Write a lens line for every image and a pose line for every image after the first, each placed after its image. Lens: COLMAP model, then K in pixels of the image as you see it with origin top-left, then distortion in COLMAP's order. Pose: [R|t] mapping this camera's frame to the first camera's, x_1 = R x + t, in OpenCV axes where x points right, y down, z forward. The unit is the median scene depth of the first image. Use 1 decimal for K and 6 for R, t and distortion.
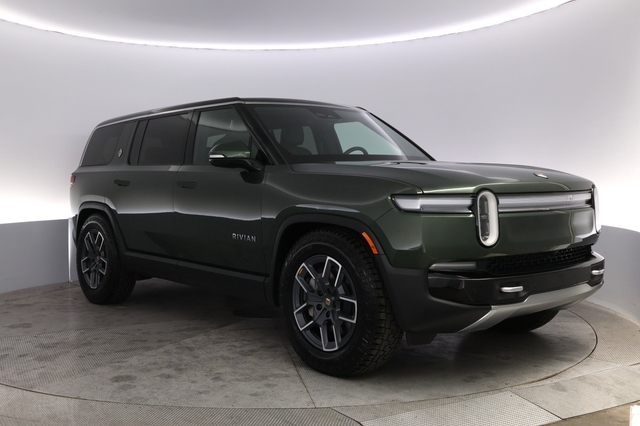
lens RADIAL K [[854.0, 0, 320.0], [0, 854.0, 213.0], [0, 0, 1]] dist [-0.006603, 0.039348]
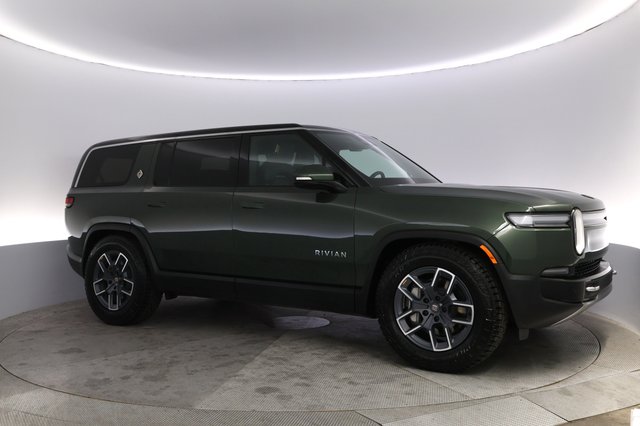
lens RADIAL K [[854.0, 0, 320.0], [0, 854.0, 213.0], [0, 0, 1]] dist [-0.006603, 0.039348]
pose [[0.948551, -0.005501, 0.316578, -0.475667], [0.013528, 0.999640, -0.023163, 0.002185], [-0.316337, 0.026254, 0.948284, -0.028549]]
